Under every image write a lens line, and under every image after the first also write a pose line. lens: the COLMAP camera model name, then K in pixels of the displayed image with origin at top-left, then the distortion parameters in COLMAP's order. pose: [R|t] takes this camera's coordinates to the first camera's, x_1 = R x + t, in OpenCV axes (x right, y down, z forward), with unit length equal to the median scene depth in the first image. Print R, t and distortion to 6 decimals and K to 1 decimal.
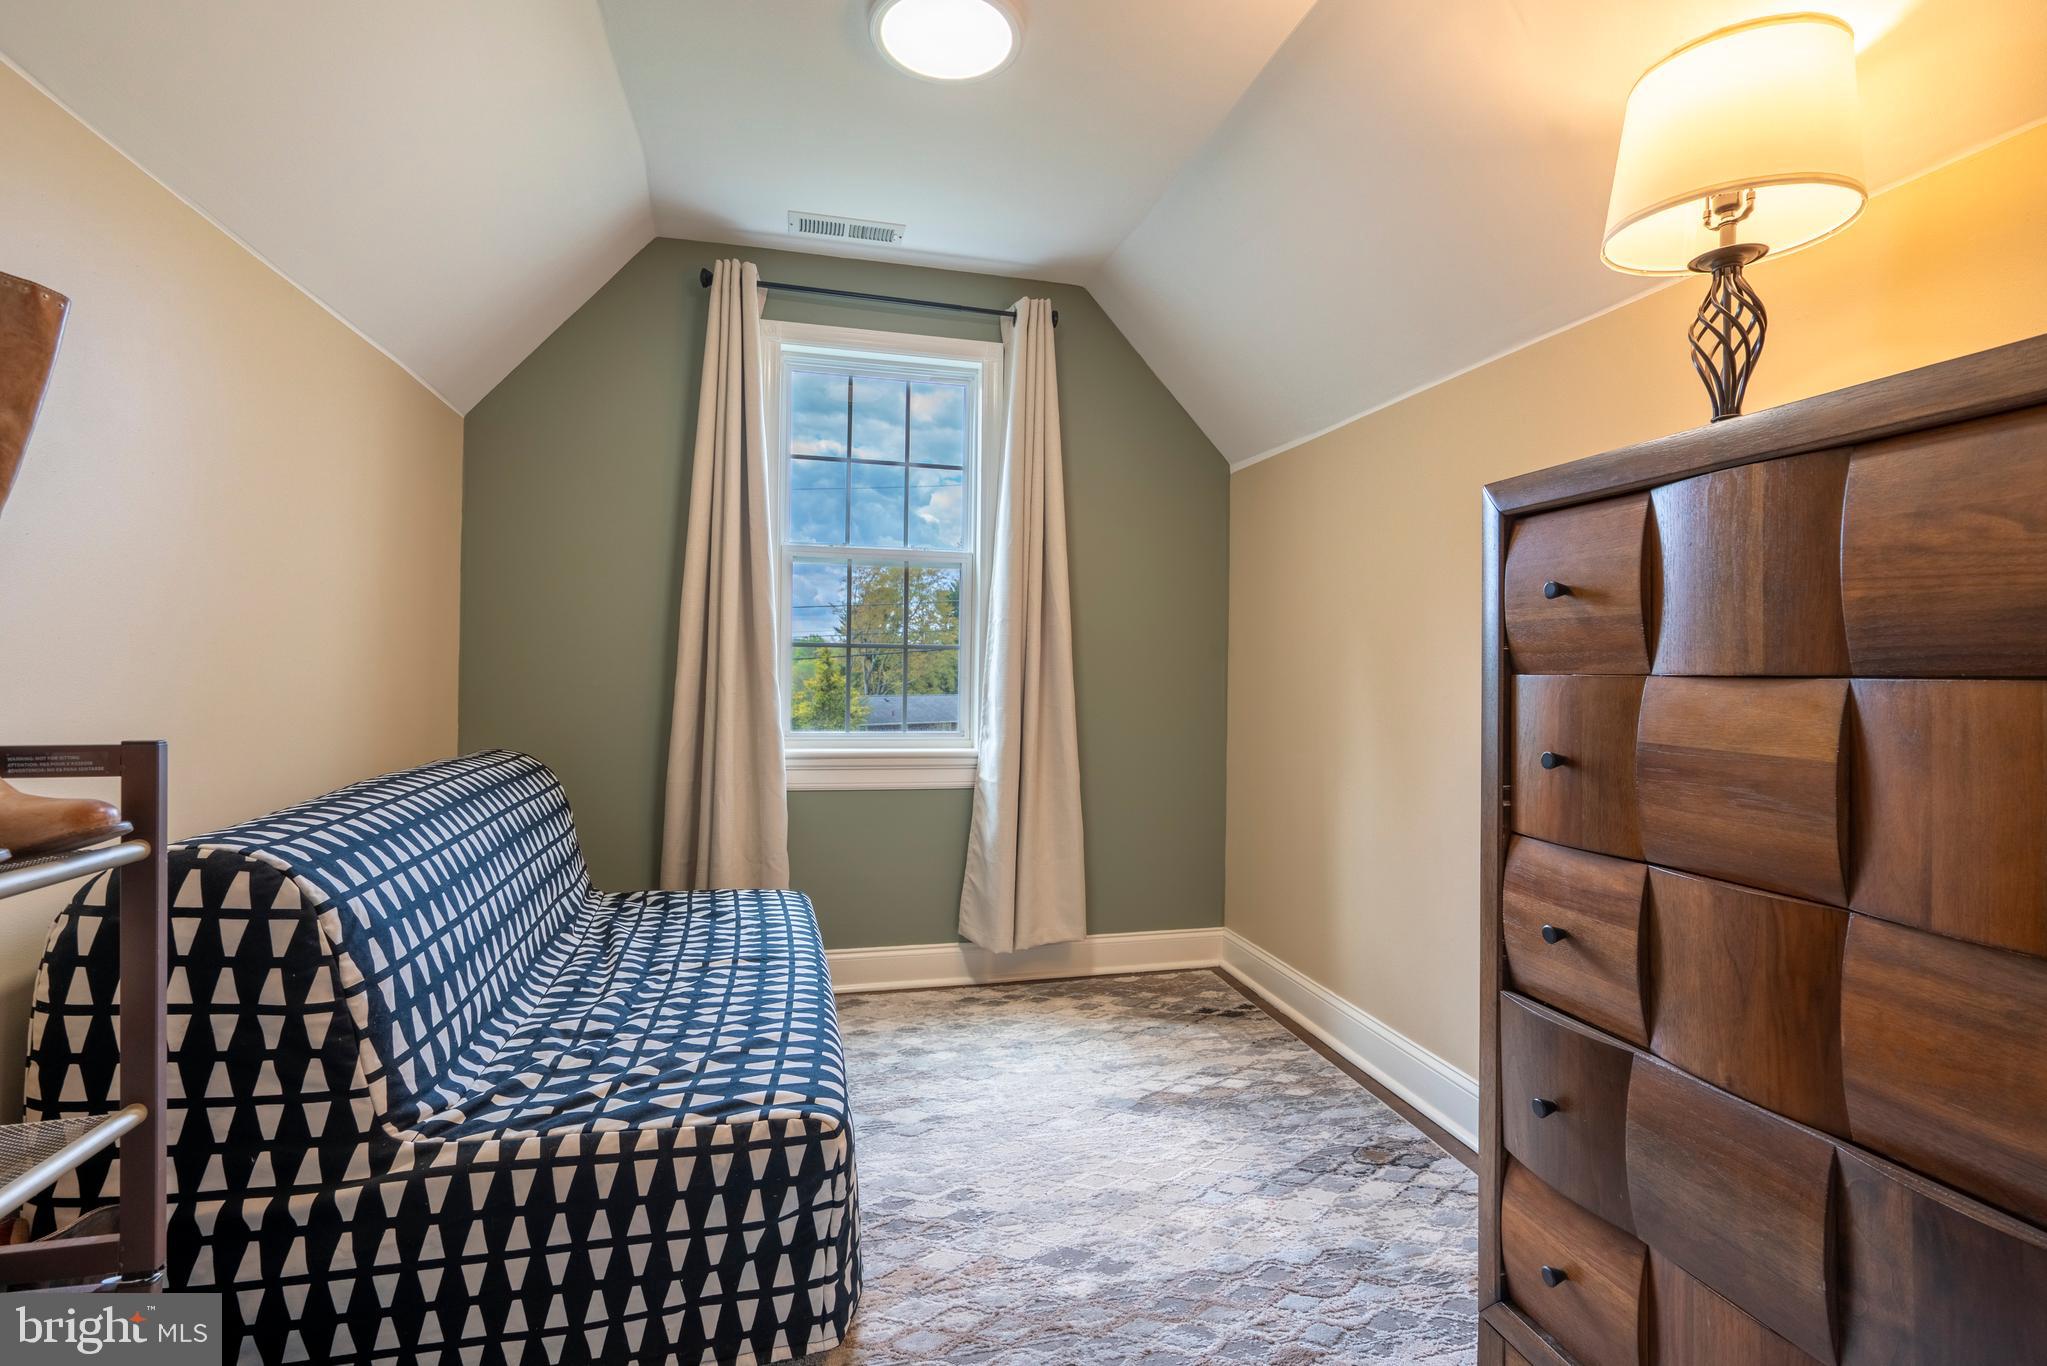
lens RADIAL K [[932.6, 0, 1011.7], [0, 932.6, 669.7], [0, 0, 1]] dist [-0.012103, 0.005362]
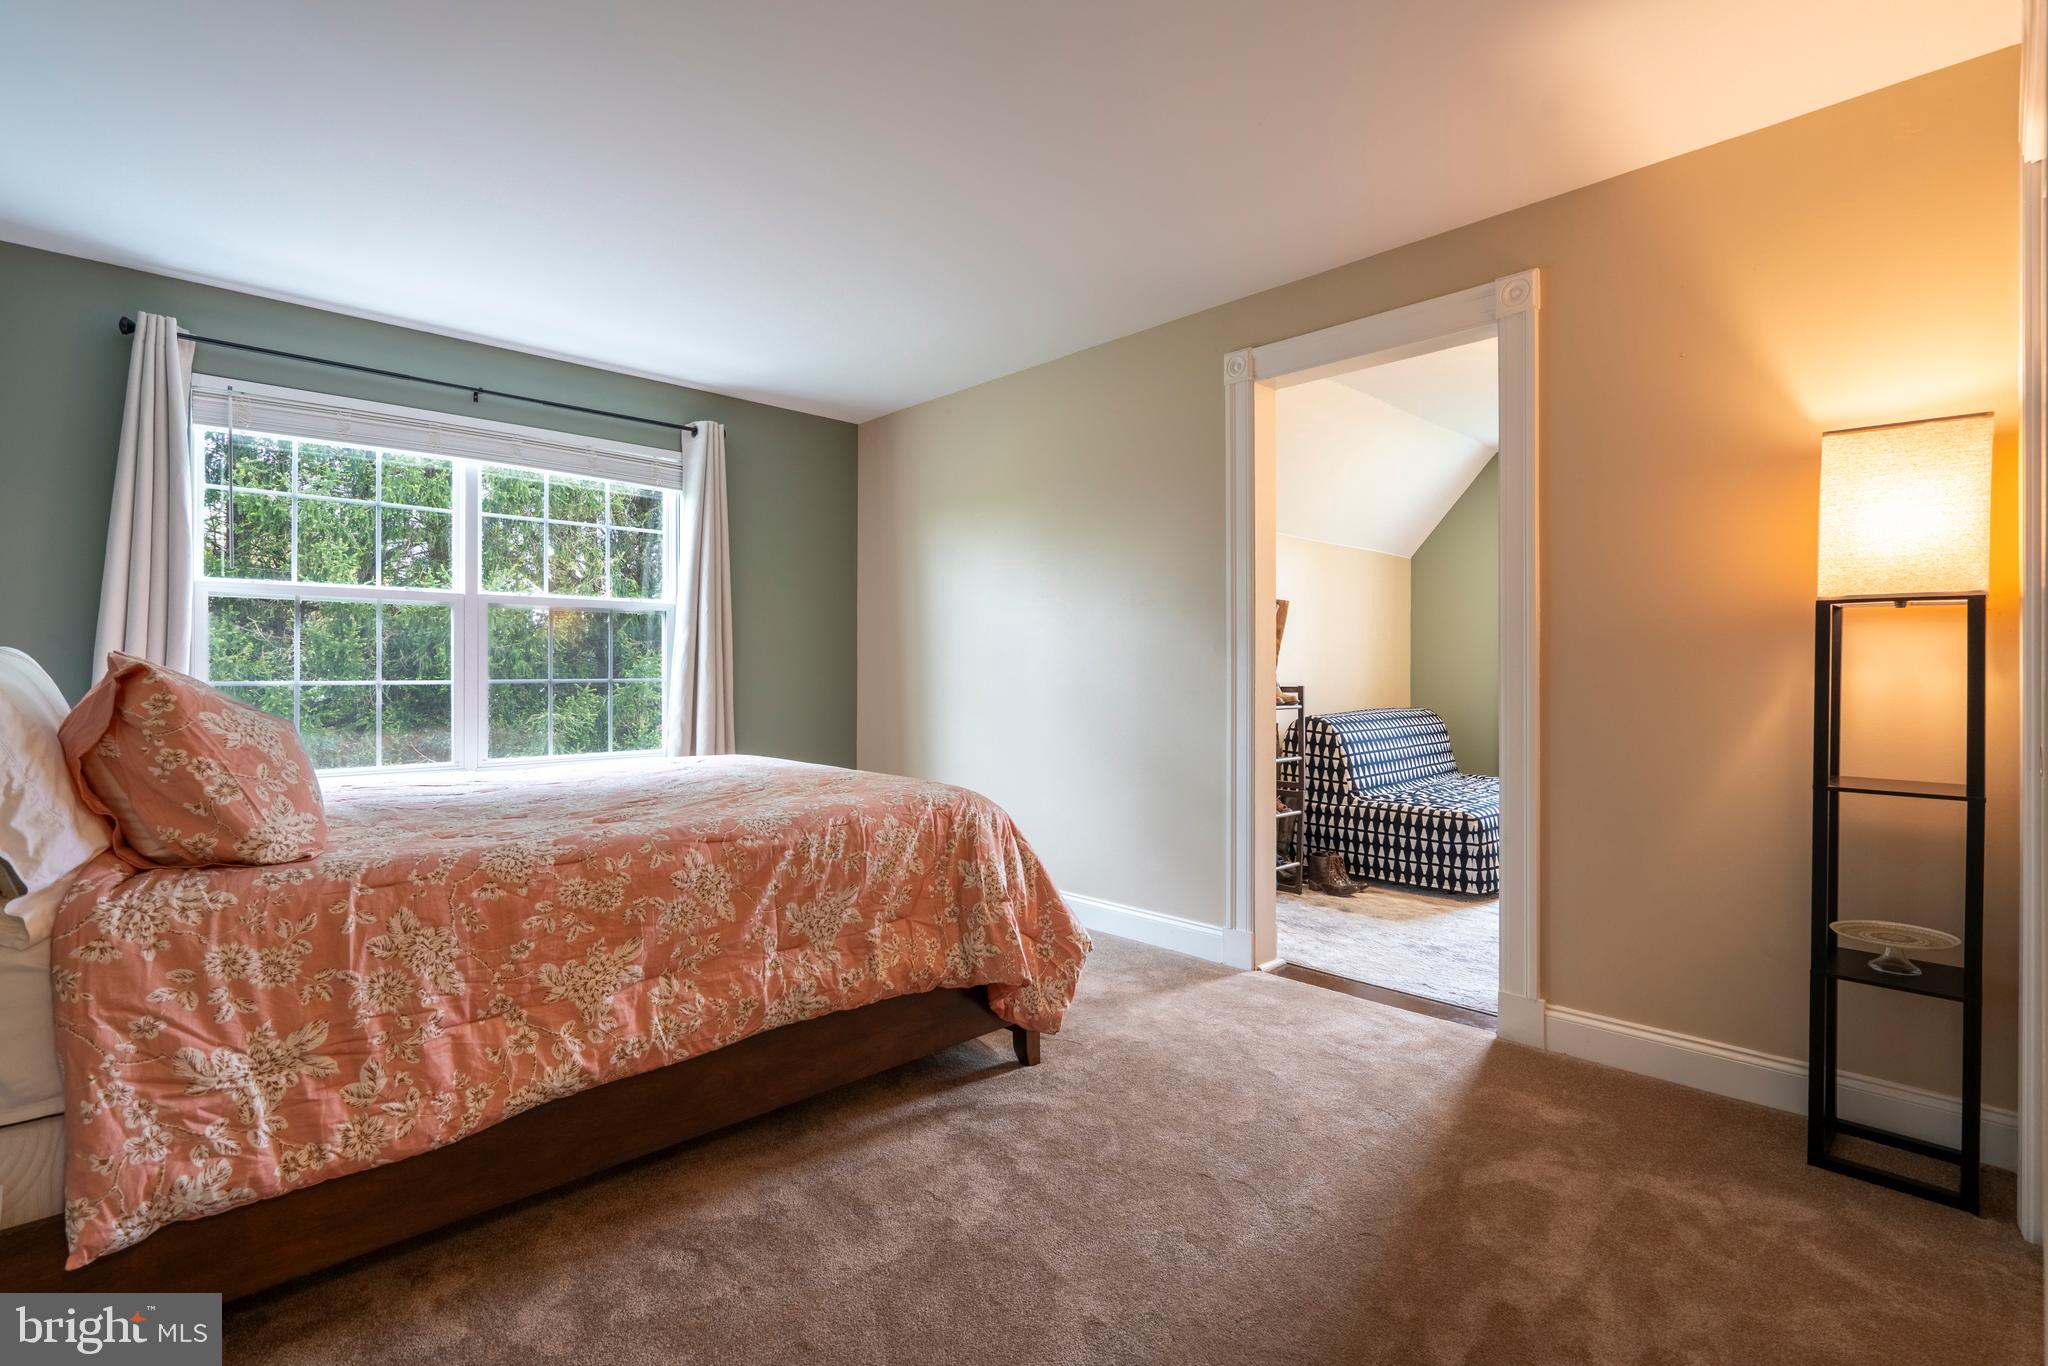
lens RADIAL K [[933.0, 0, 1017.6], [0, 933.0, 677.0], [0, 0, 1]] dist [-0.012103, 0.005362]
pose [[0.498562, -0.008329, -0.866814, 1.999803], [0.009467, 0.999947, -0.004163, 0.022635], [0.866803, -0.006131, 0.498614, -2.129911]]
